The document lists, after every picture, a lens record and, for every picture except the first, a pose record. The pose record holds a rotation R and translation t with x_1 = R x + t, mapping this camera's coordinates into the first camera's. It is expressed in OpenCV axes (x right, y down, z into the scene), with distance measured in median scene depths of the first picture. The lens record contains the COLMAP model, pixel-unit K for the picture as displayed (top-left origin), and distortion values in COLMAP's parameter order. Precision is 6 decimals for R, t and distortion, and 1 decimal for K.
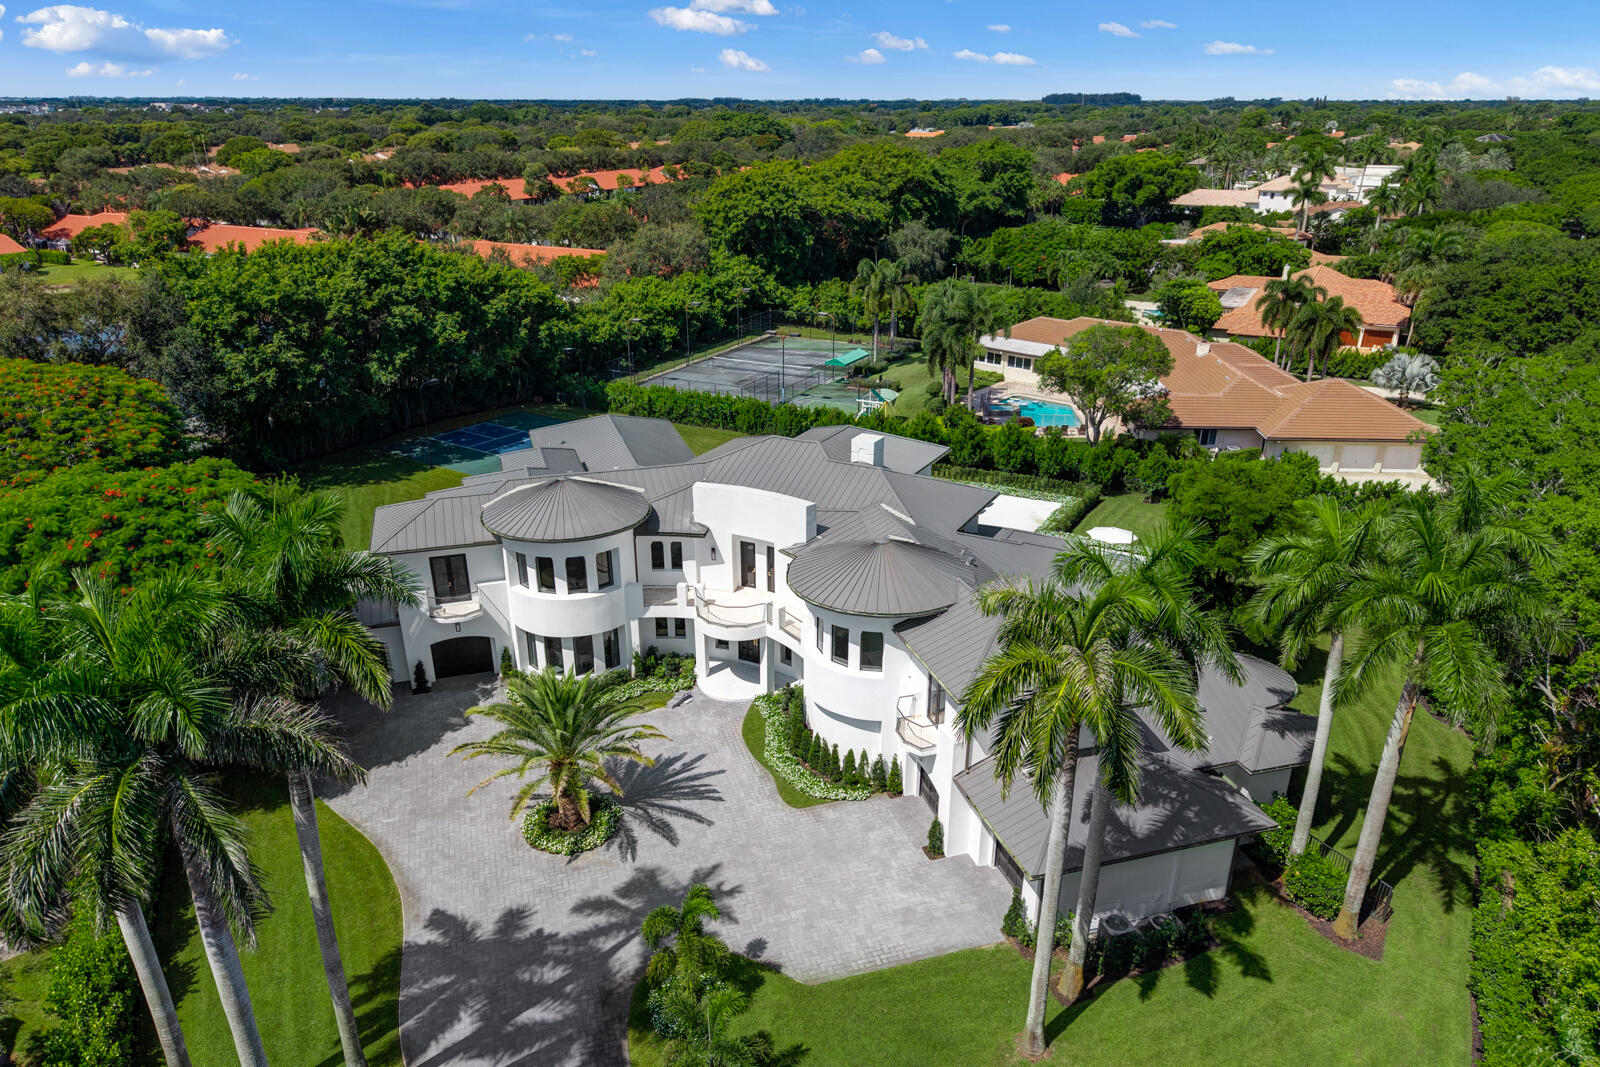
lens RADIAL K [[1086.0, 0, 805.0], [0, 1086.0, 543.8], [0, 0, 1]] dist [-0.006001, 0.026469]
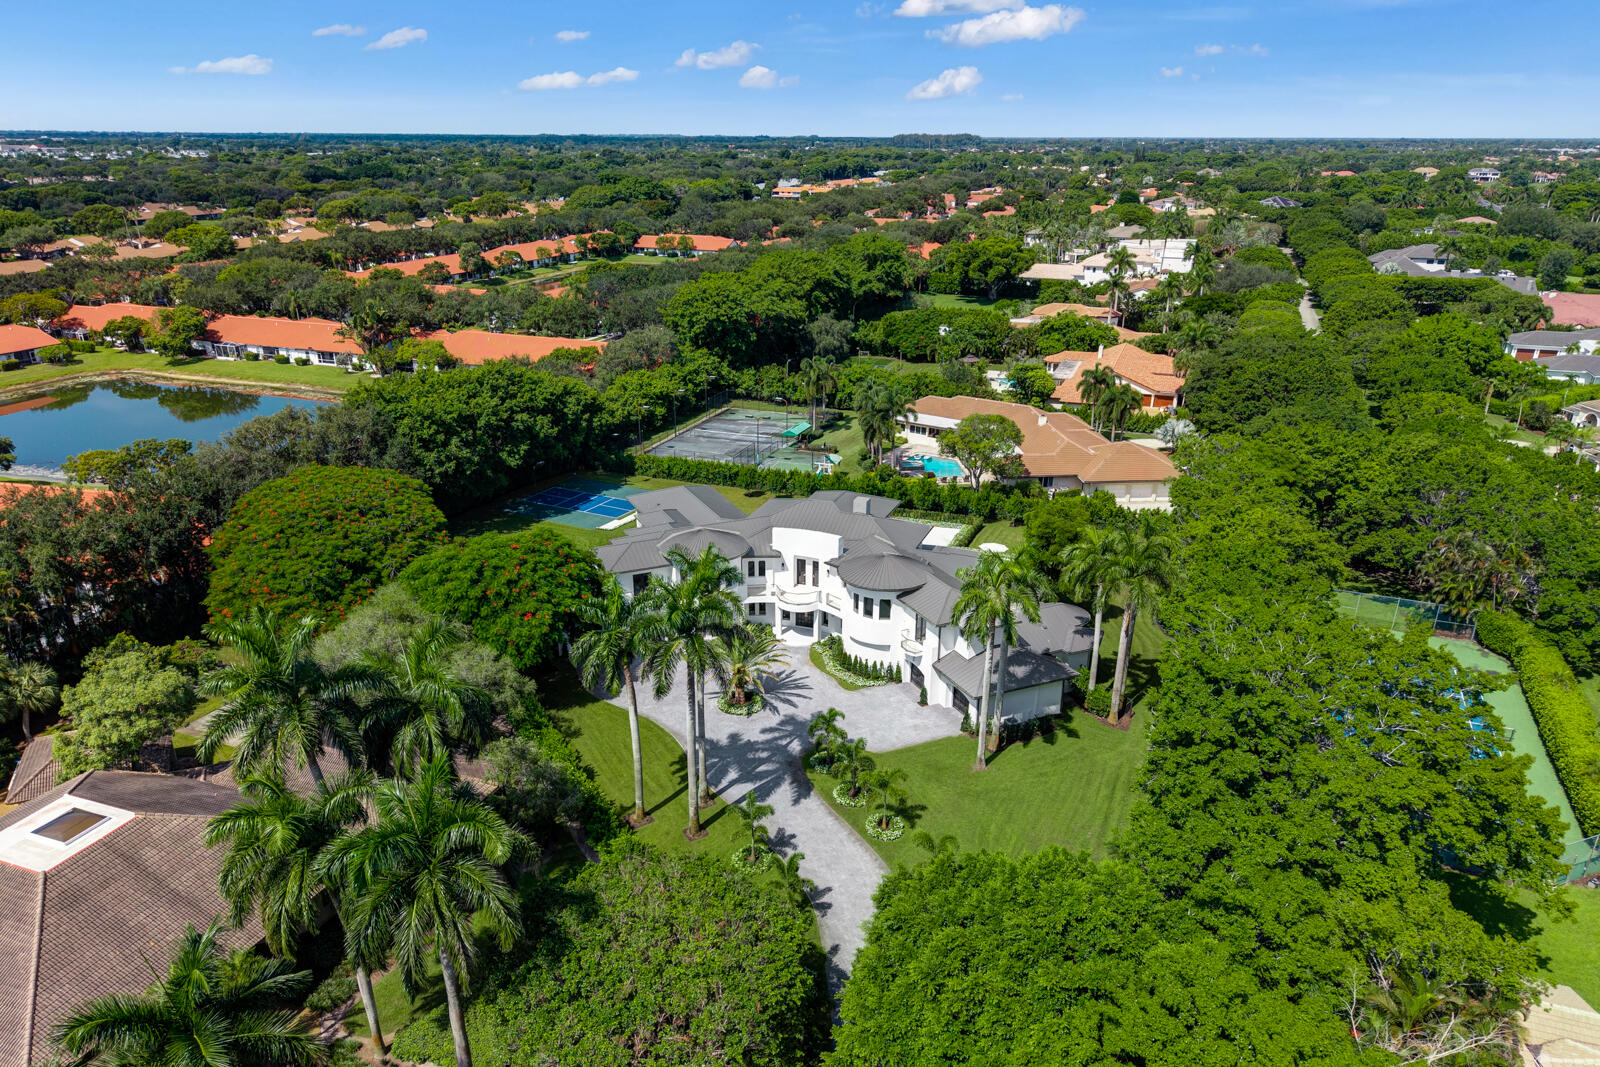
lens RADIAL K [[1056.8, 0, 795.6], [0, 1056.8, 520.6], [0, 0, 1]] dist [0.028990, -0.001195]
pose [[0.993413, -0.038432, 0.107952, -0.141186], [0.043236, 0.998159, -0.042526, 0.004979], [-0.106119, 0.046914, 0.993246, -0.429354]]
